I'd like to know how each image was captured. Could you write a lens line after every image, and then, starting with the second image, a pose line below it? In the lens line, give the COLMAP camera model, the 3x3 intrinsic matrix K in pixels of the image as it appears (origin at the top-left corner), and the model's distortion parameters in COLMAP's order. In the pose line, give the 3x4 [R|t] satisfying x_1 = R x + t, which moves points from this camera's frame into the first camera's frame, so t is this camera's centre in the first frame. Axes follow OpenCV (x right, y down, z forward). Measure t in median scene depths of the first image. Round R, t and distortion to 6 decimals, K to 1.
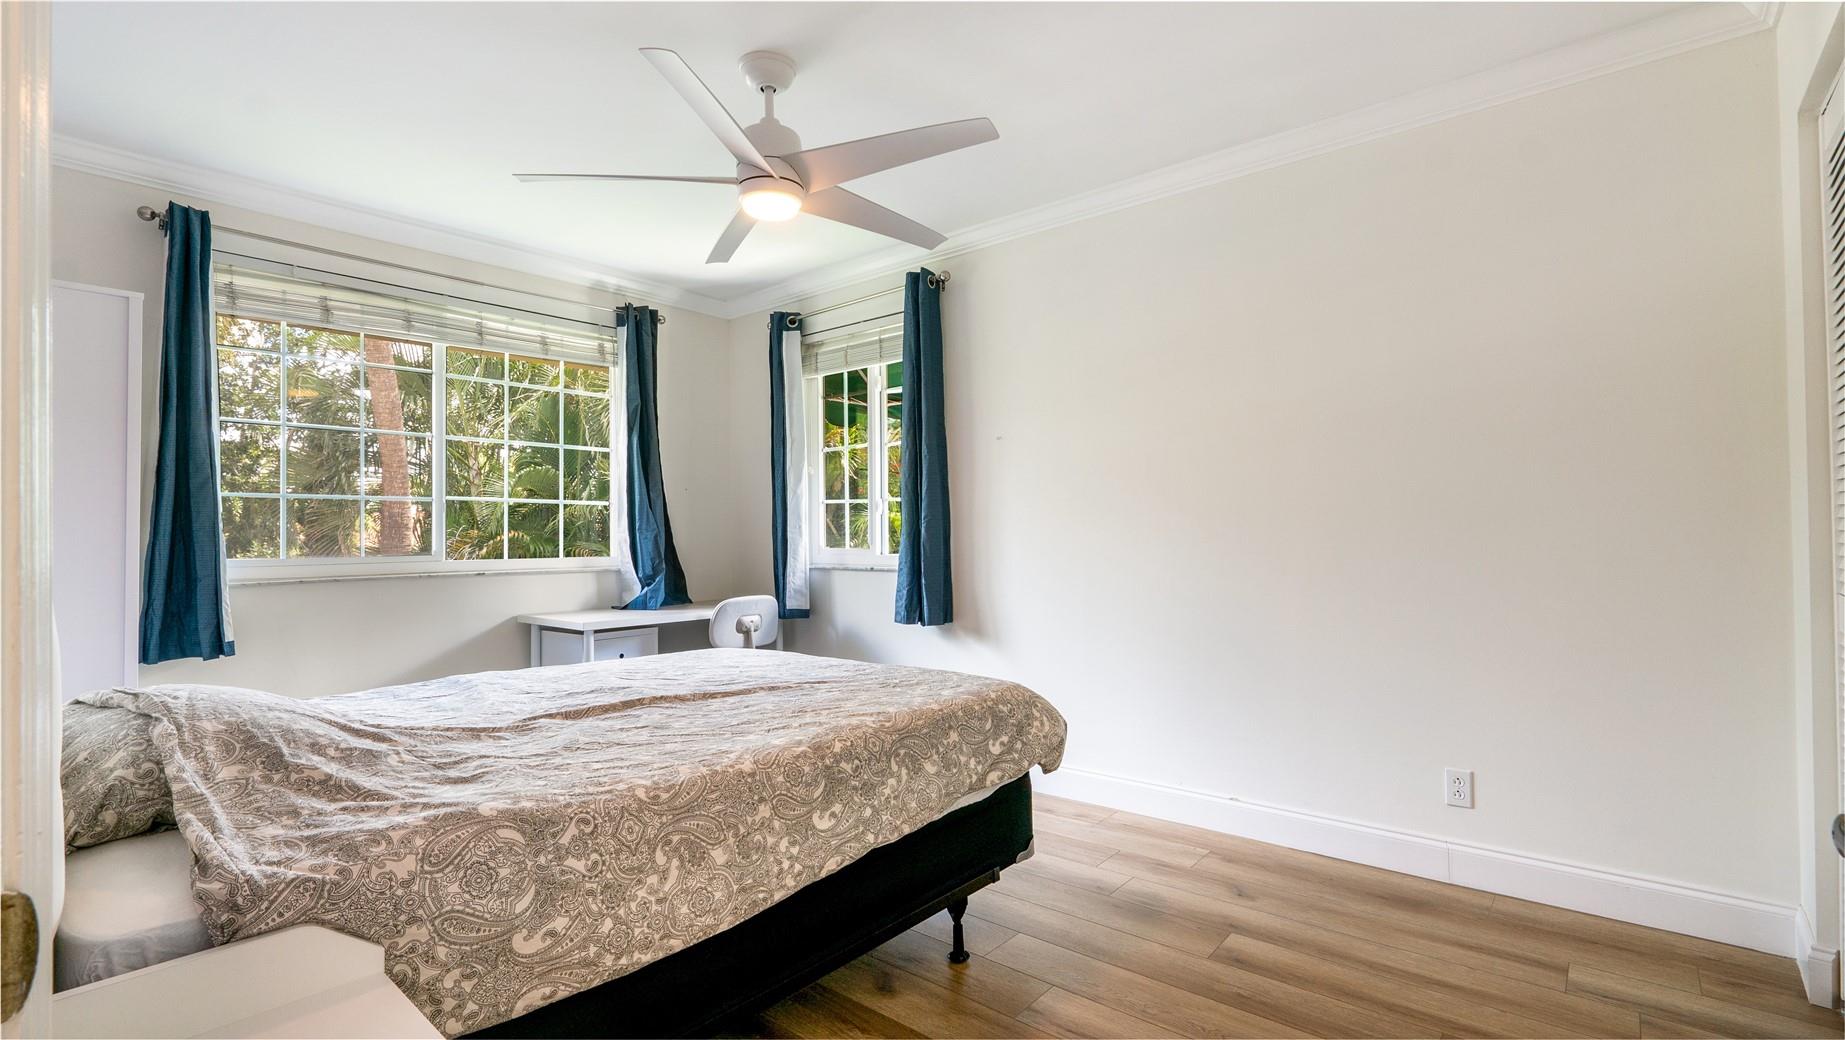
lens RADIAL K [[846.1, 0, 927.2], [0, 846.1, 518.7], [0, 0, 1]] dist [-0.003259, 0.001236]
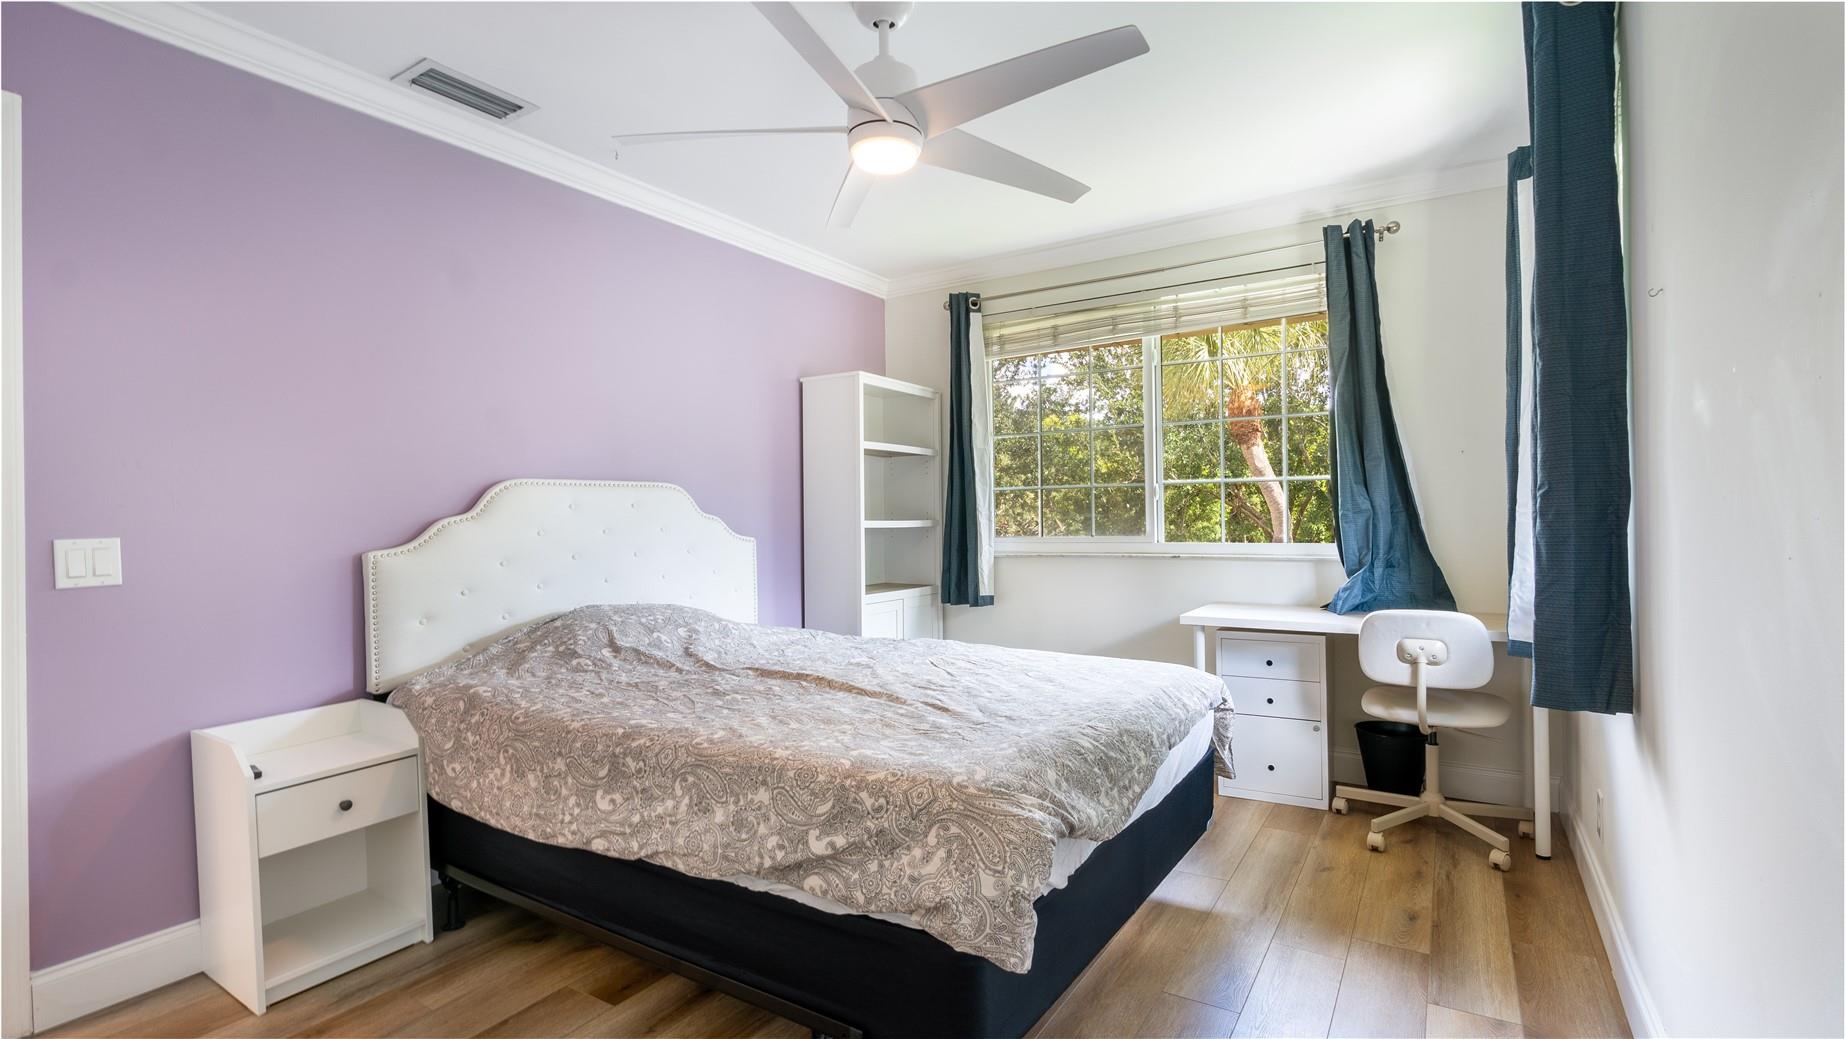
lens RADIAL K [[853.6, 0, 924.4], [0, 853.6, 519.2], [0, 0, 1]] dist [-0.004115, -0.000824]
pose [[0.122808, 0.007466, -0.992402, 0.907739], [0.027278, 0.999569, 0.010895, 0.003121], [0.992056, -0.028409, 0.122551, 1.180095]]
